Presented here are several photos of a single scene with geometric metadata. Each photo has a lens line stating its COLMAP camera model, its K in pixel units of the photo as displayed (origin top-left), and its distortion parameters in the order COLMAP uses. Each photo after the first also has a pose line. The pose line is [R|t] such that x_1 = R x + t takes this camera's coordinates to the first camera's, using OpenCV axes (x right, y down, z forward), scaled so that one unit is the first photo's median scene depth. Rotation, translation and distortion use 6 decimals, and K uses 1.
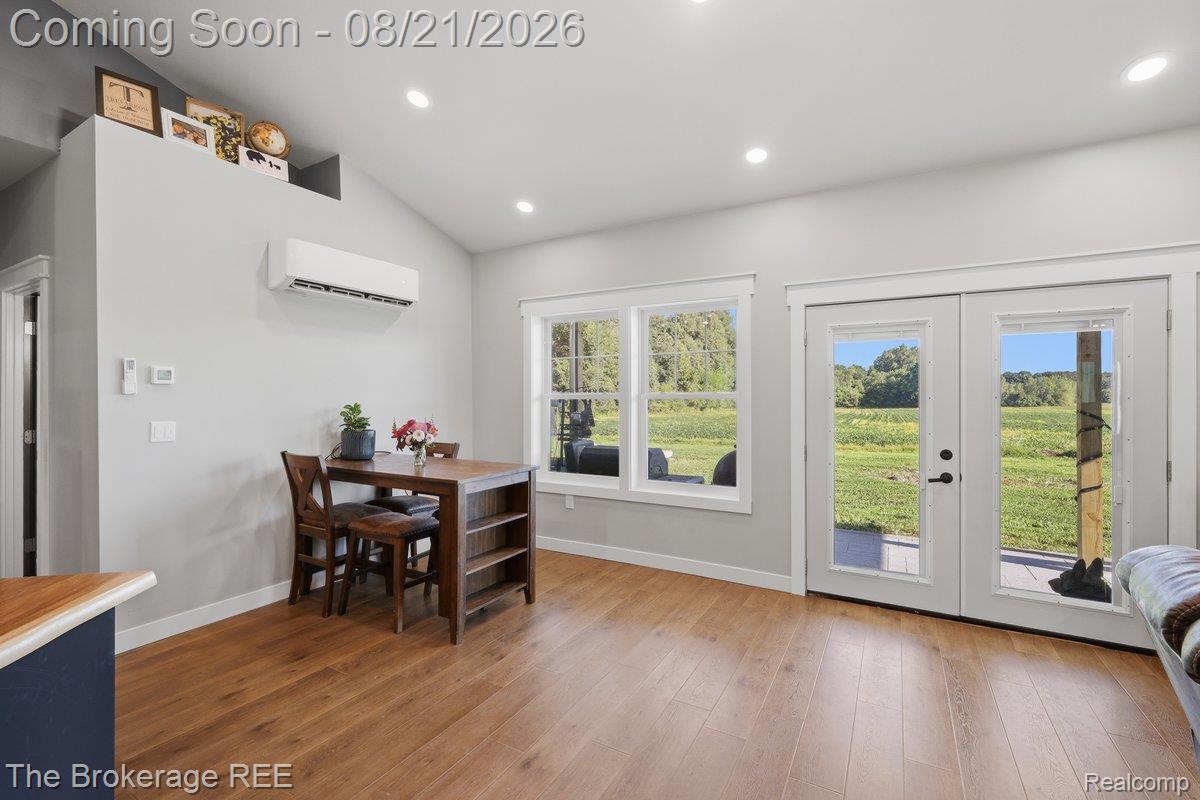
lens RADIAL K [[527.6, 0, 596.6], [0, 527.6, 393.5], [0, 0, 1]] dist [0.001084, -0.000259]
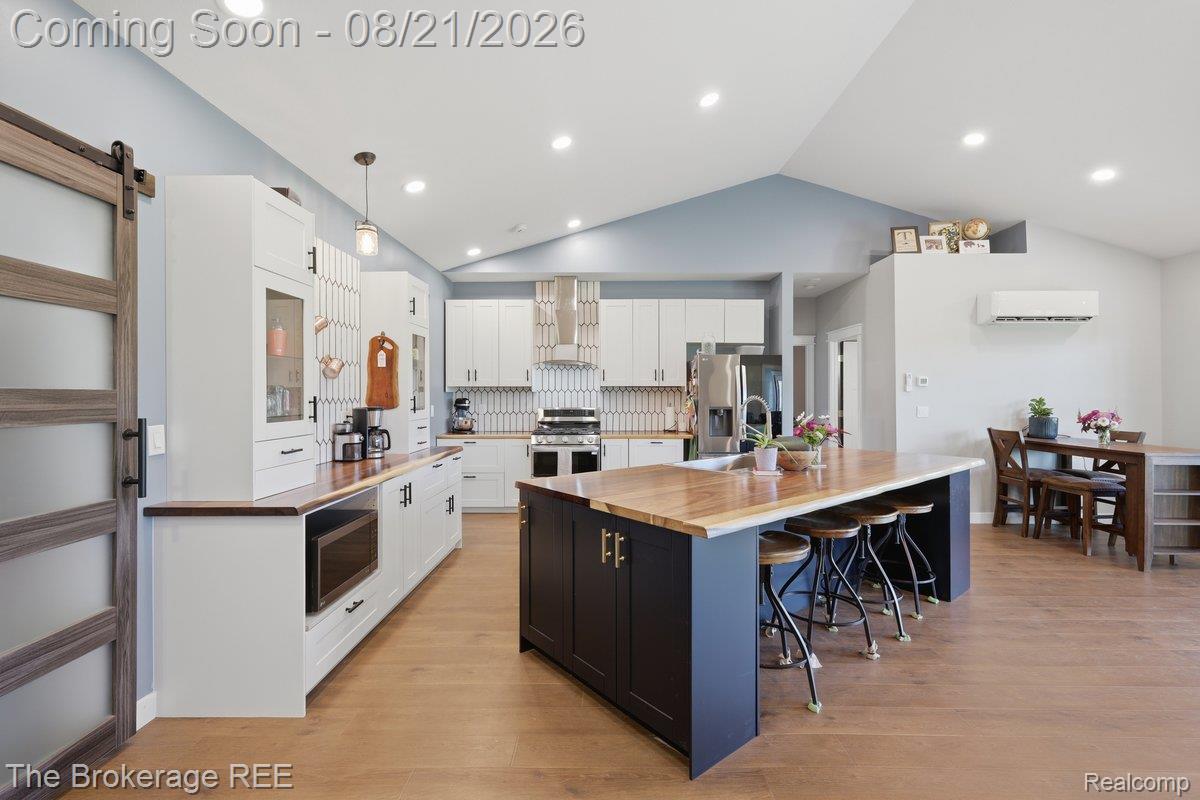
lens RADIAL K [[527.6, 0, 596.6], [0, 527.6, 393.5], [0, 0, 1]] dist [0.001084, -0.000259]
pose [[0.493913, -0.000724, -0.869511, 0.194545], [0.003818, 0.999992, 0.001337, 0.001351], [0.869503, -0.003980, 0.493912, -0.787525]]
